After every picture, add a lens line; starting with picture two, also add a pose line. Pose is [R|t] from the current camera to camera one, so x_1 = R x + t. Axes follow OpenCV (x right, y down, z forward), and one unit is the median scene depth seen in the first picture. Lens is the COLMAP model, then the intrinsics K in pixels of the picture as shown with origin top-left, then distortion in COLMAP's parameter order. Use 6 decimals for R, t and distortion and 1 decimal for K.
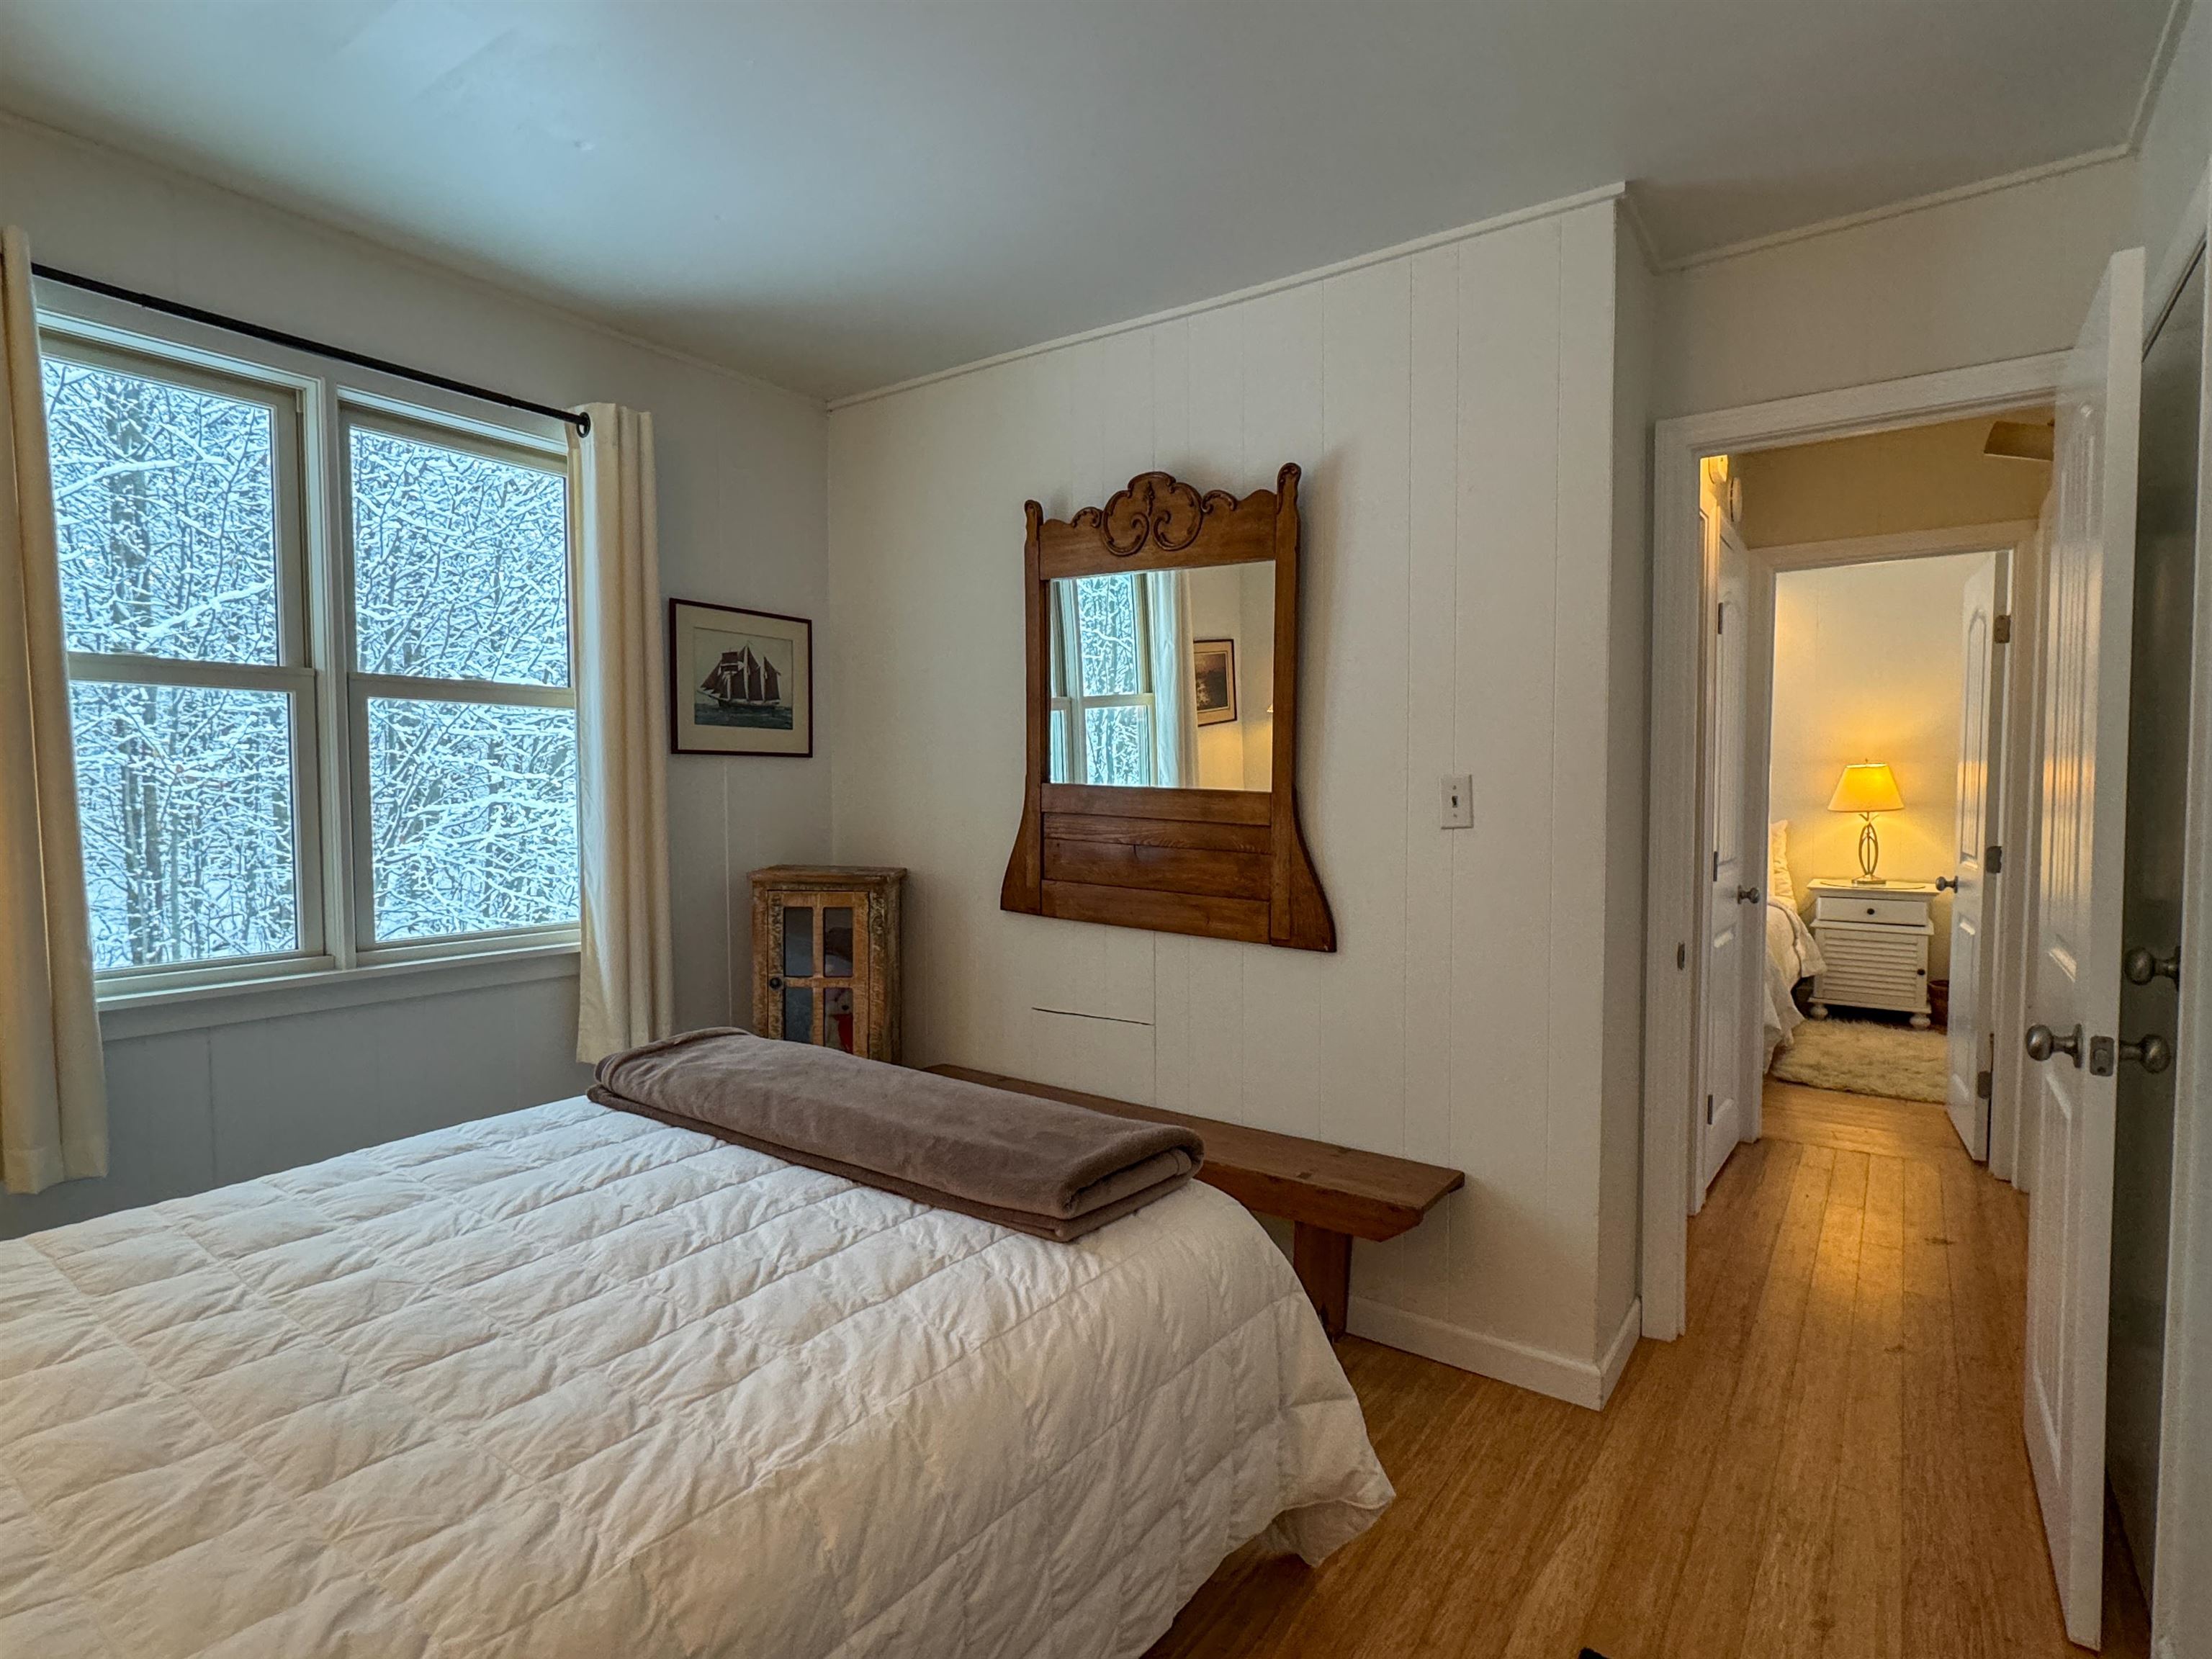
lens RADIAL K [[1125.6, 0, 1106.0], [0, 1125.6, 829.5], [0, 0, 1]] dist [0.005204, 0.000313]
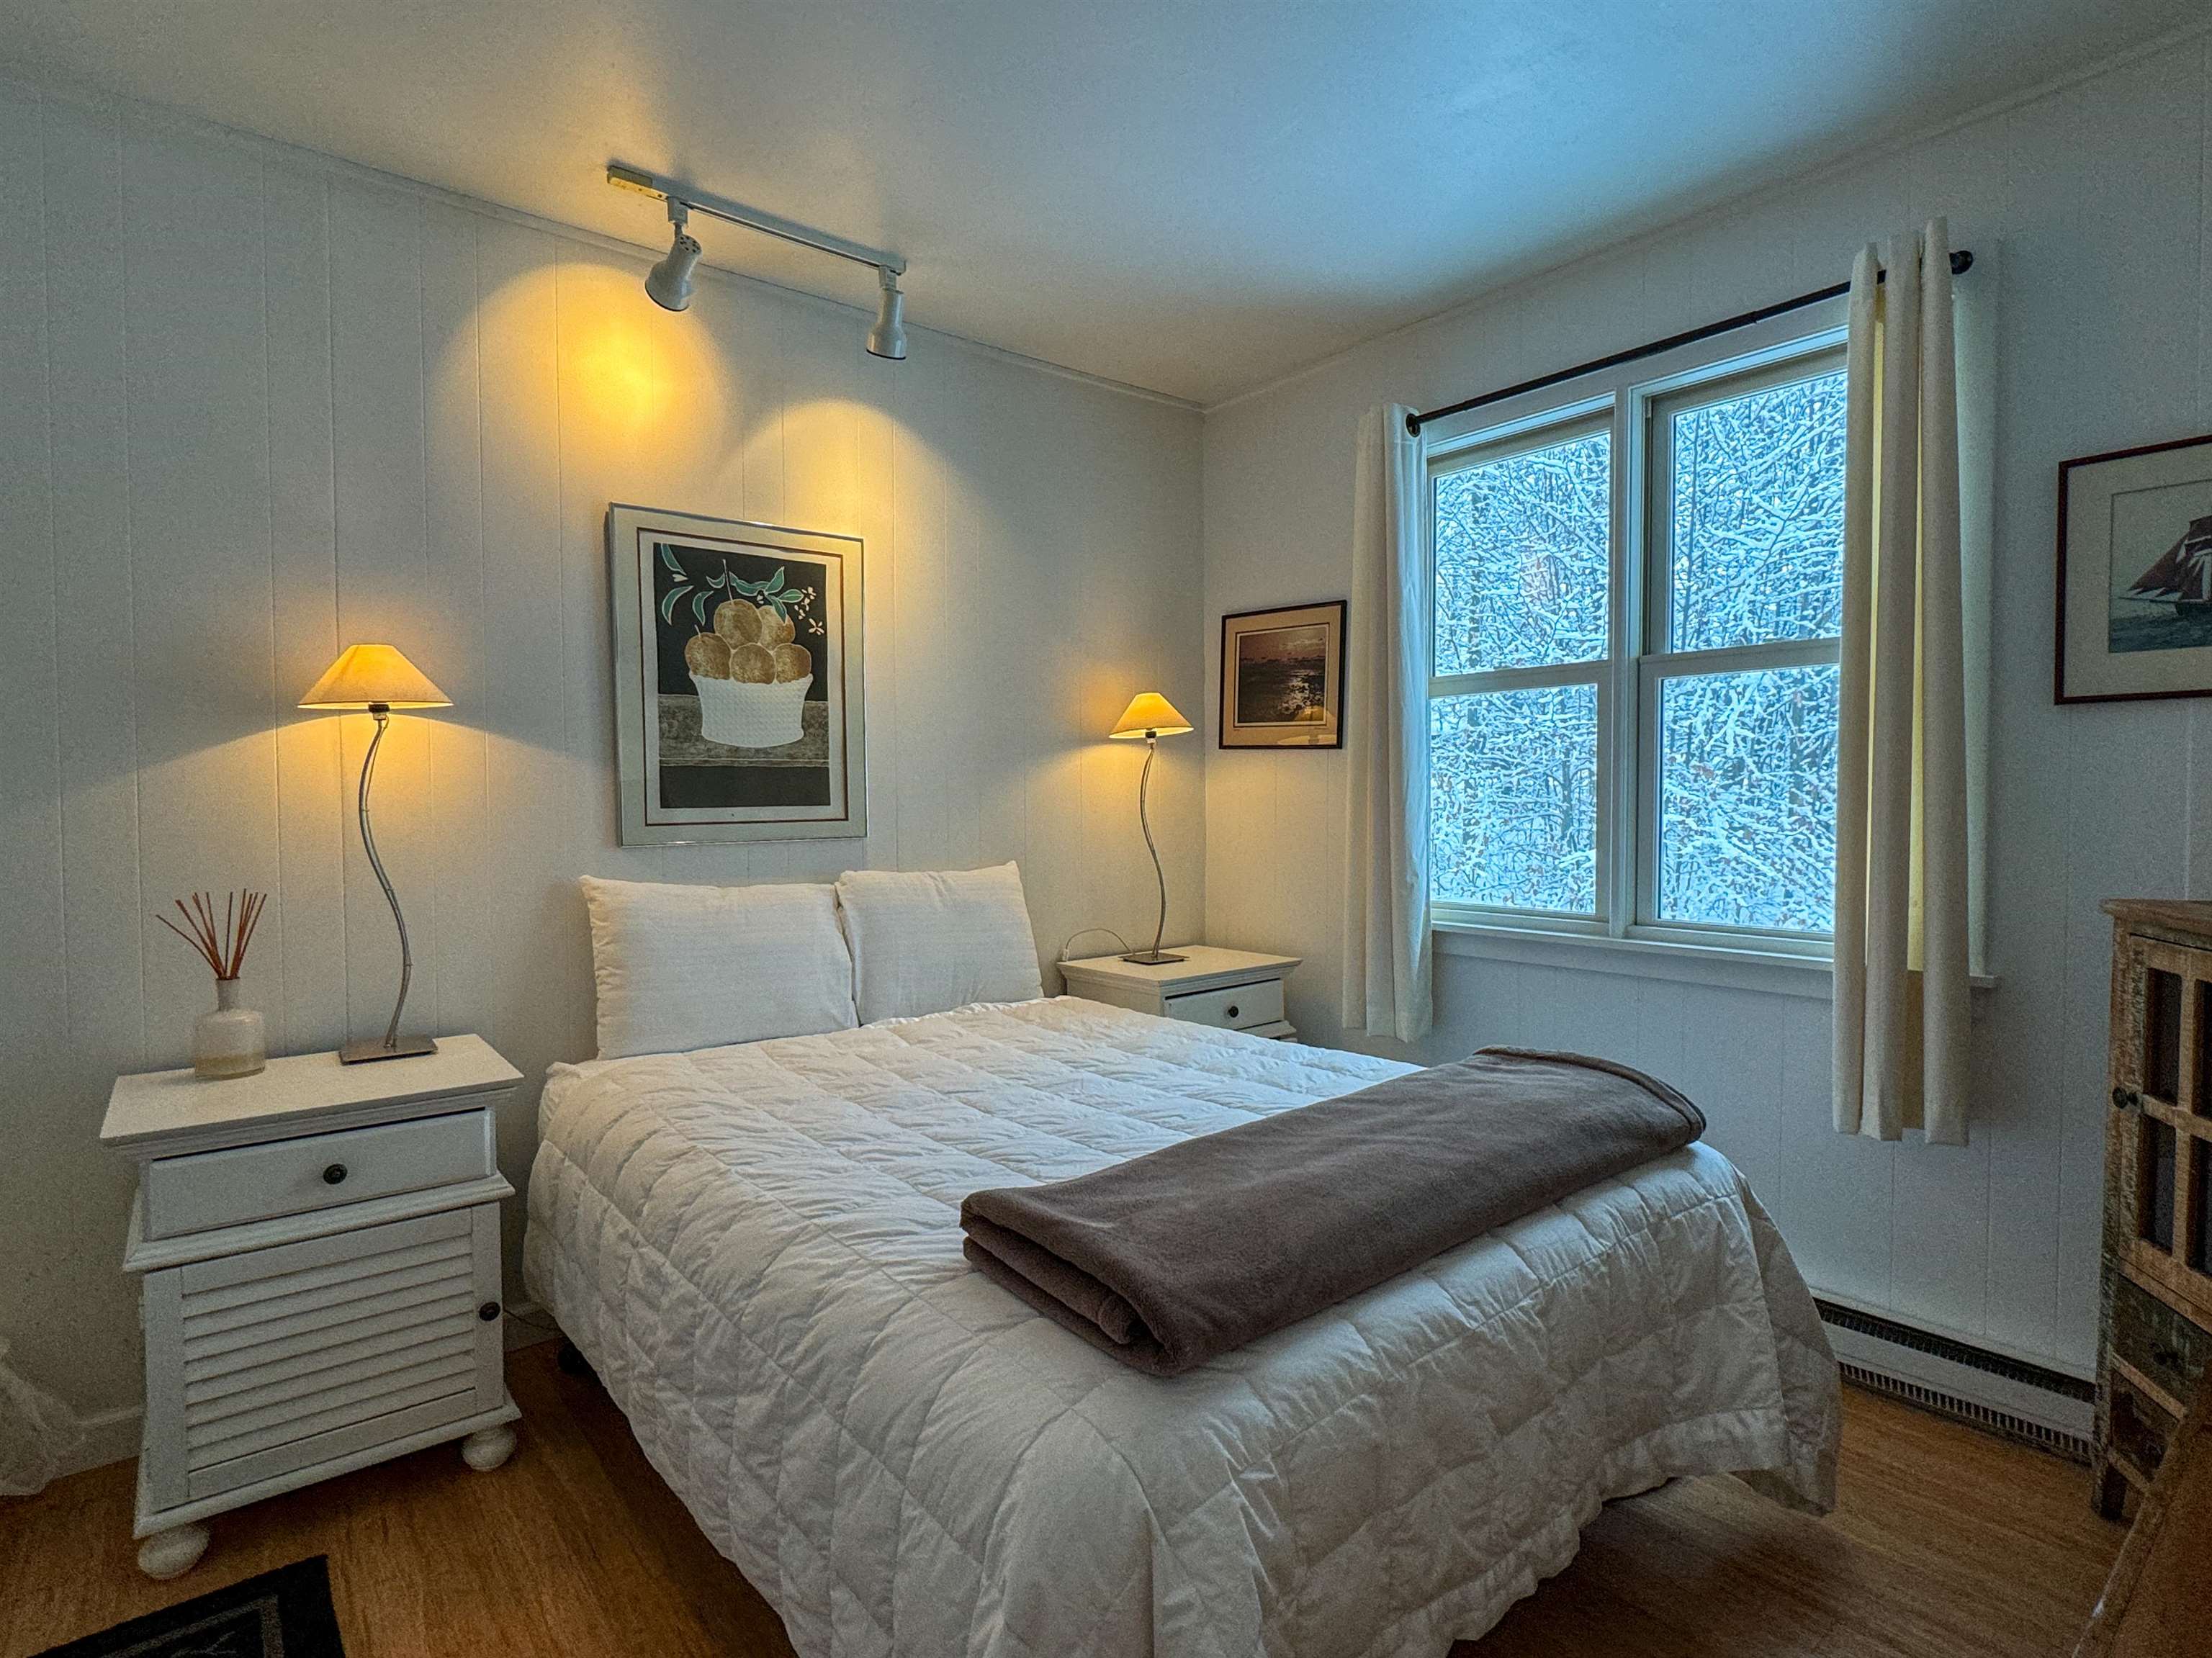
lens RADIAL K [[1125.5, 0, 1106.0], [0, 1125.5, 829.0], [0, 0, 1]] dist [0.005204, 0.000313]
pose [[-0.262169, 0.029408, -0.964574, 0.469573], [-0.031992, 0.998721, 0.039145, -0.005448], [0.964492, 0.041121, -0.260893, 0.798285]]
